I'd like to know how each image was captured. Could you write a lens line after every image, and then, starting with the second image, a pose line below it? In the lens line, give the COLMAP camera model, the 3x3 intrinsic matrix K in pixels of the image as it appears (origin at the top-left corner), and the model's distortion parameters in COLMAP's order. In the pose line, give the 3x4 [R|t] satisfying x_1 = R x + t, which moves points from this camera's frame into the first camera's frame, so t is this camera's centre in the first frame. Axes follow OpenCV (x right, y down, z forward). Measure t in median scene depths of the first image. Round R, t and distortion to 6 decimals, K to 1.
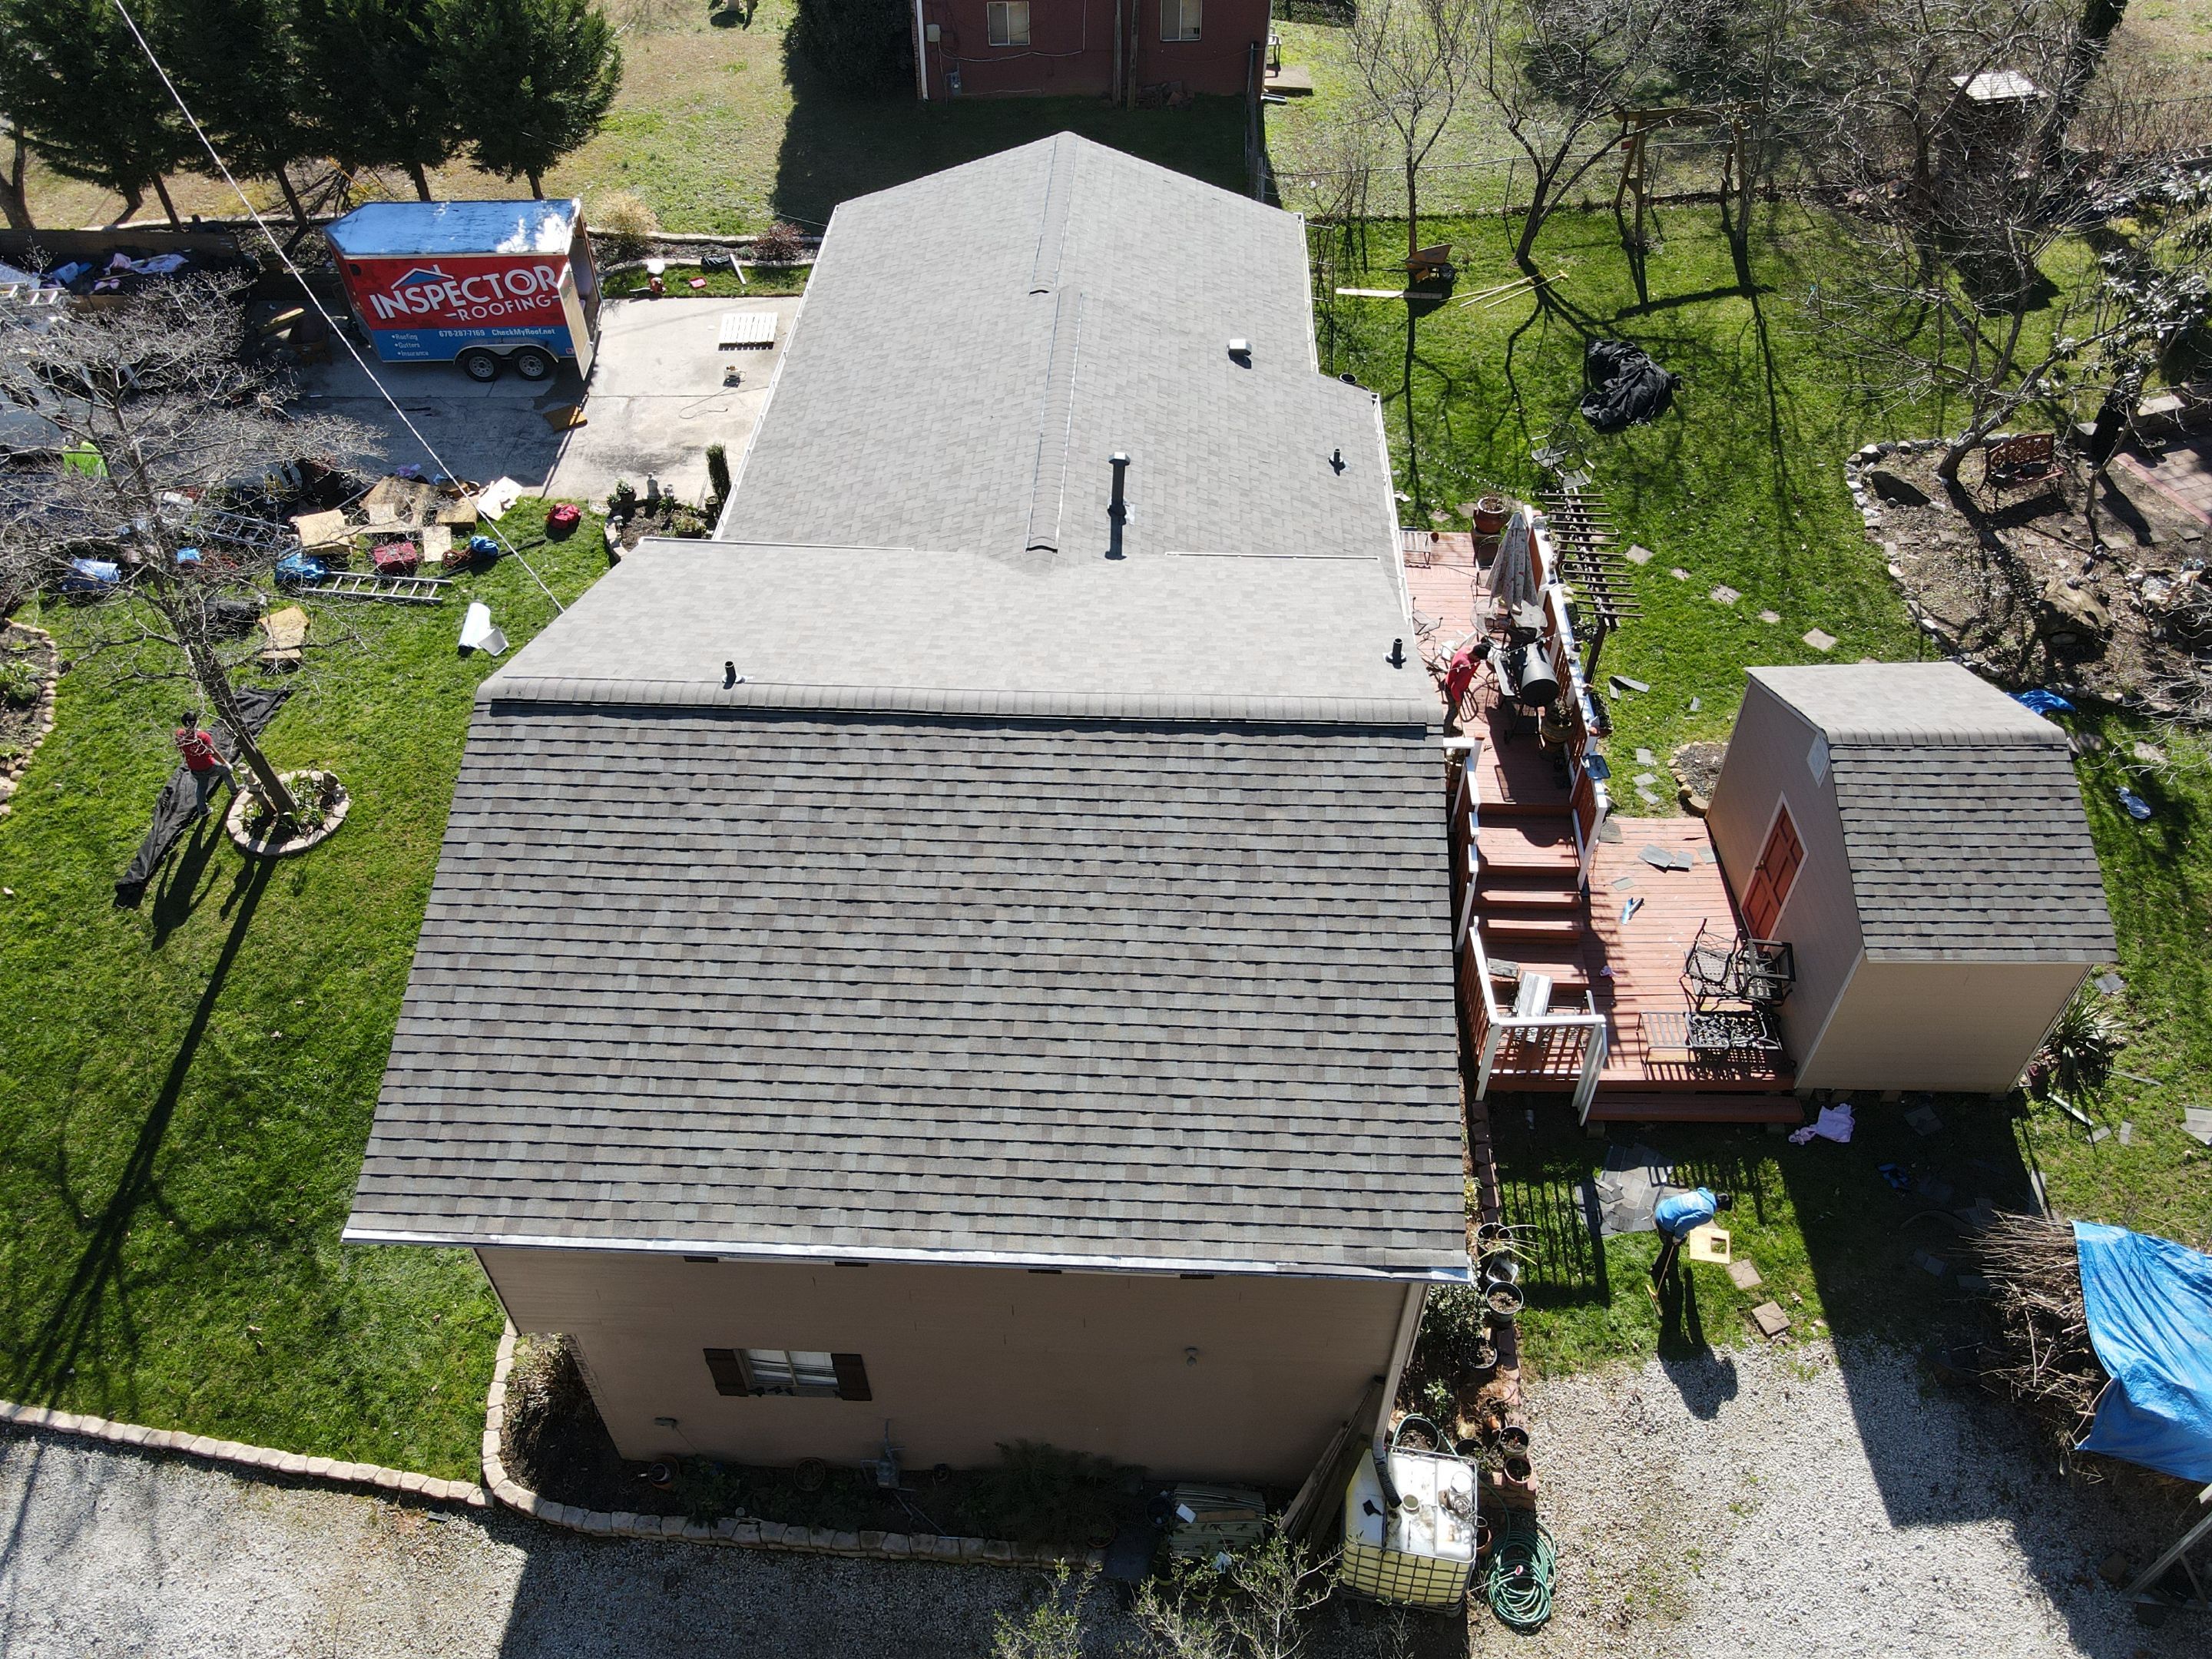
lens RADIAL K [[1619.7, 0, 1099.7], [0, 1619.7, 833.6], [0, 0, 1]] dist [0.025873, -0.005555]
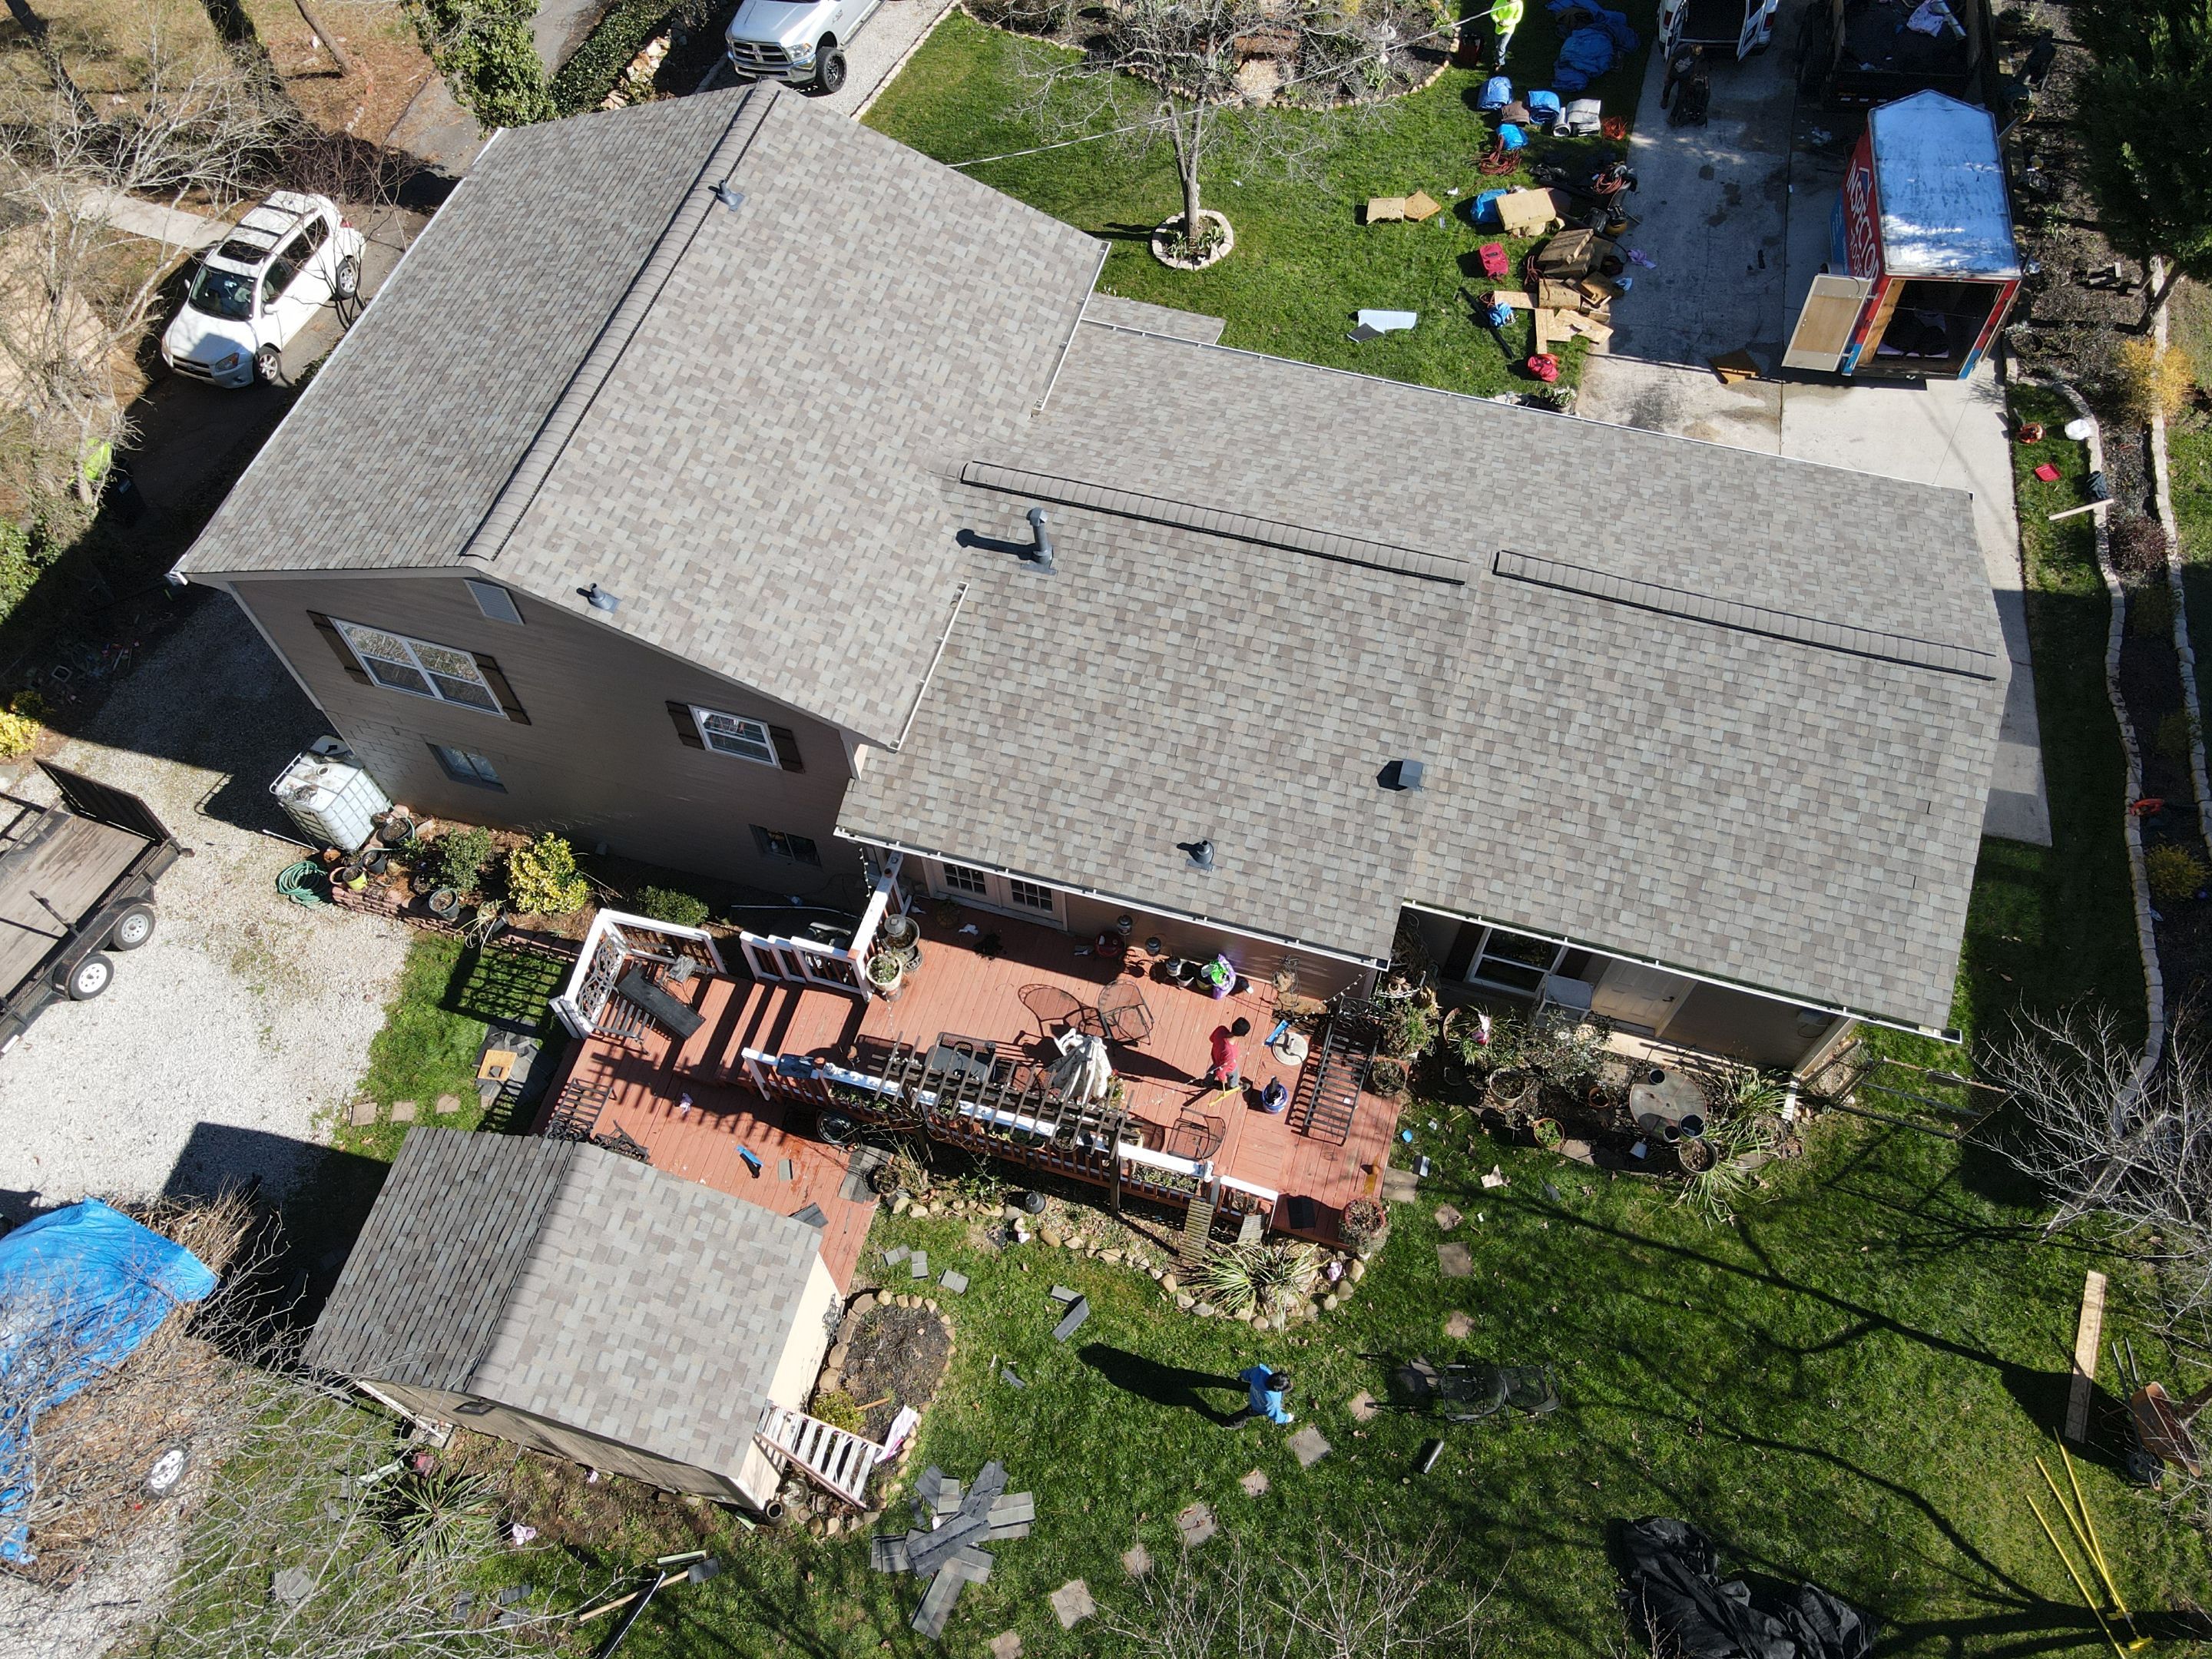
lens RADIAL K [[1619.7, 0, 1108.4], [0, 1619.7, 842.0], [0, 0, 1]] dist [0.025873, -0.005555]
pose [[-0.236462, 0.841504, -0.485755, 0.515817], [-0.675464, 0.217003, 0.704739, -0.723801], [0.698451, 0.494754, 0.517093, 0.482049]]
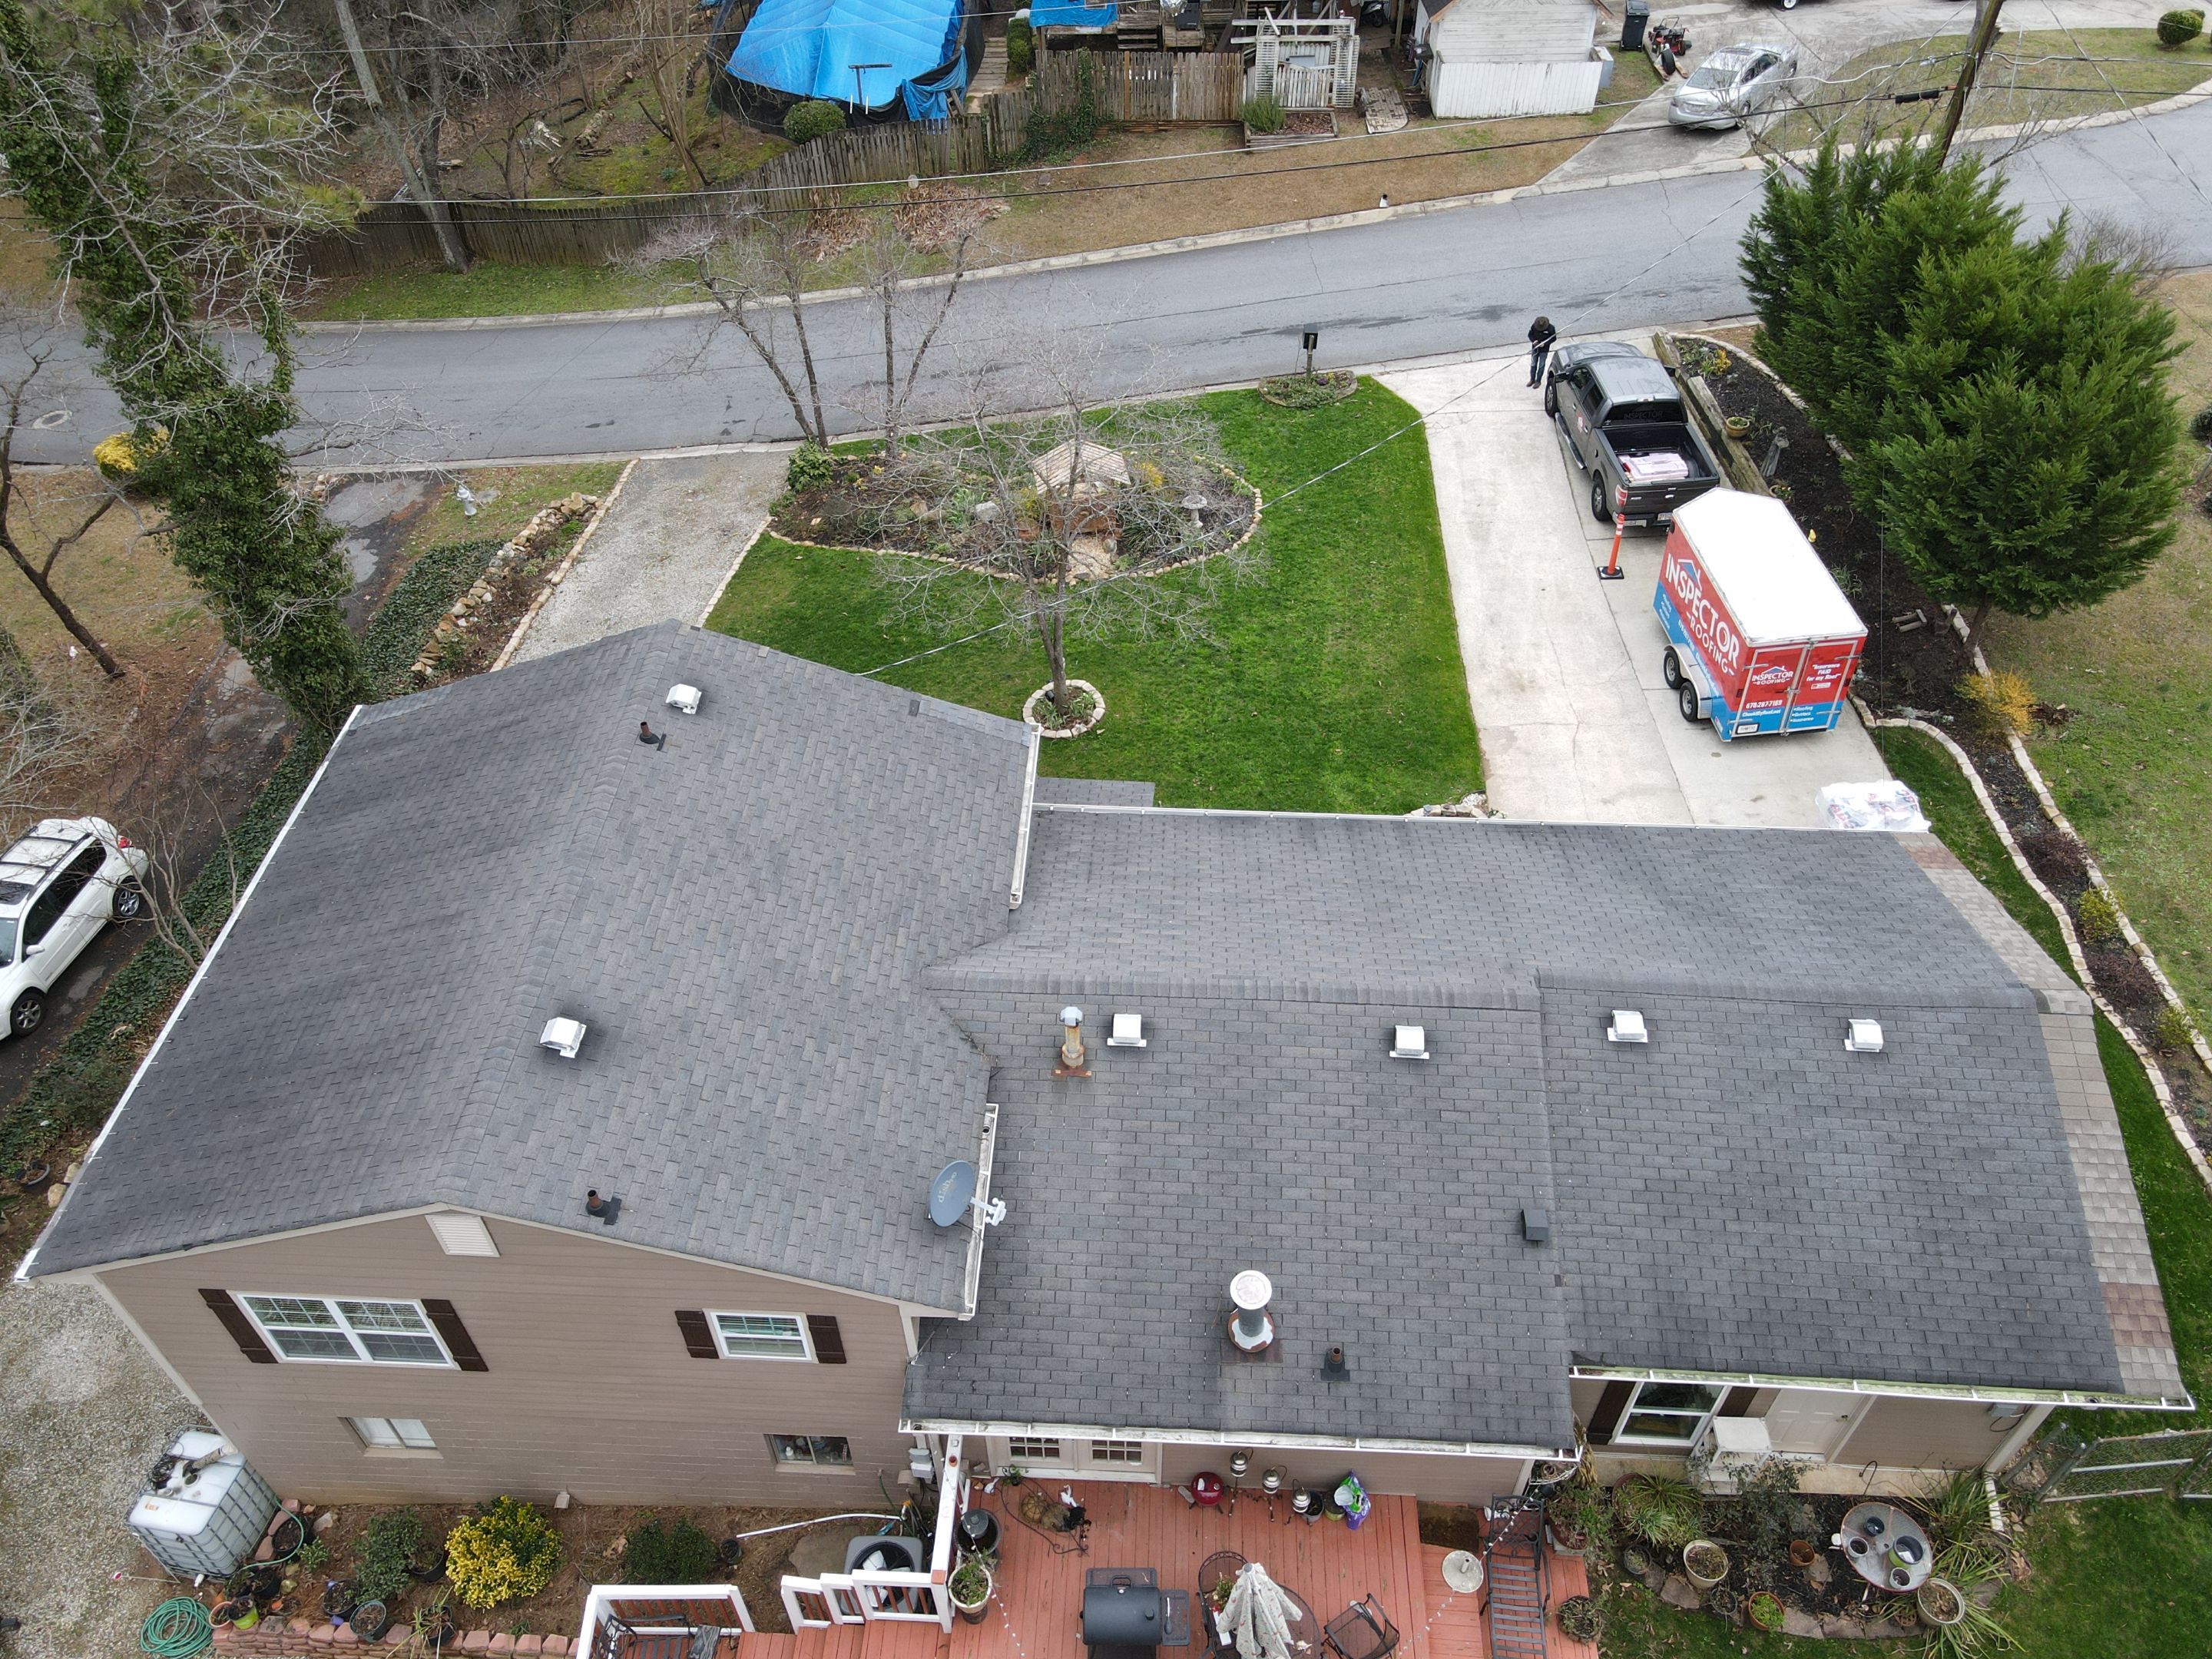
lens RADIAL K [[1619.7, 0, 1104.7], [0, 1619.7, 835.8], [0, 0, 1]] dist [0.025873, -0.005555]
pose [[-0.004863, 0.699636, -0.714483, 0.461329], [-0.700748, 0.507335, 0.501562, -0.588330], [0.713393, 0.503111, 0.487801, 0.412240]]
